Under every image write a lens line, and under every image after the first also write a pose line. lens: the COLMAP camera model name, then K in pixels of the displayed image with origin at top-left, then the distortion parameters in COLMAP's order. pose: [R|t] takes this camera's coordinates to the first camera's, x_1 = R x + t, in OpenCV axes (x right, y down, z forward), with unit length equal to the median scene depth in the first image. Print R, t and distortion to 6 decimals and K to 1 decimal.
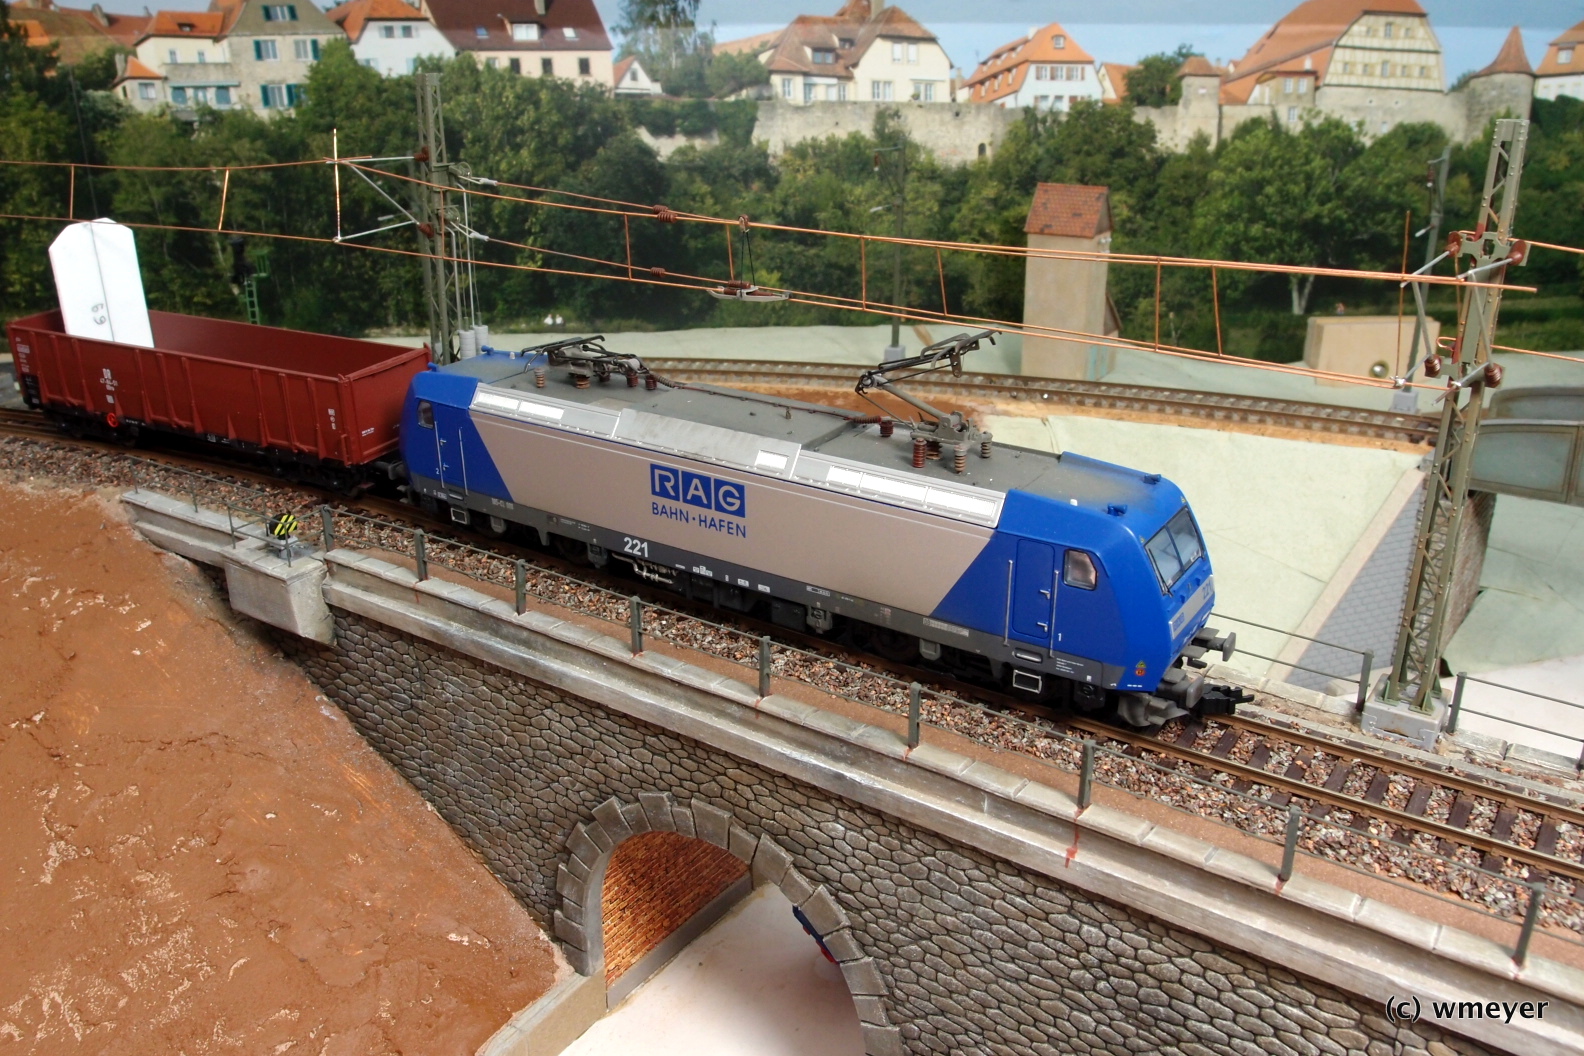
lens RADIAL K [[1238.1, 0, 792.0], [0, 1238.1, 528.0], [0, 0, 1]] dist [-0.051790, 0.018026]
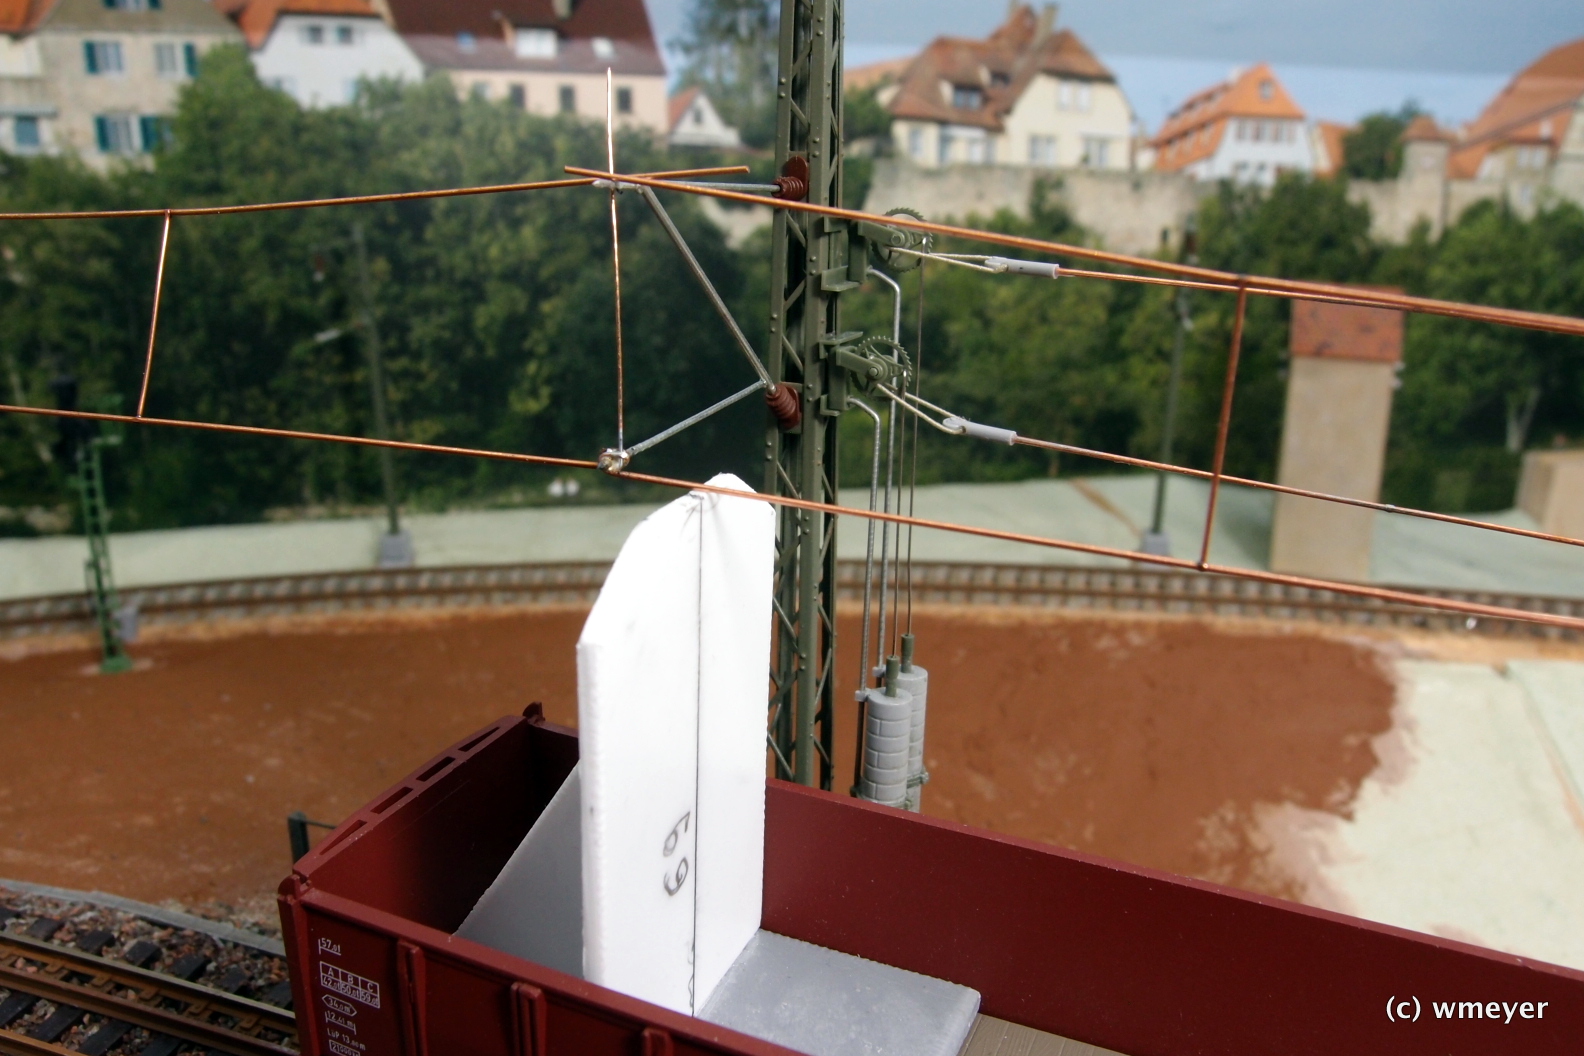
lens RADIAL K [[1238.1, 0, 792.0], [0, 1238.1, 528.0], [0, 0, 1]] dist [-0.051790, 0.018026]
pose [[0.992482, -0.023734, 0.120071, -0.160103], [0.034158, 0.995751, -0.085516, -0.091772], [-0.117532, 0.088975, 0.989075, 0.361436]]
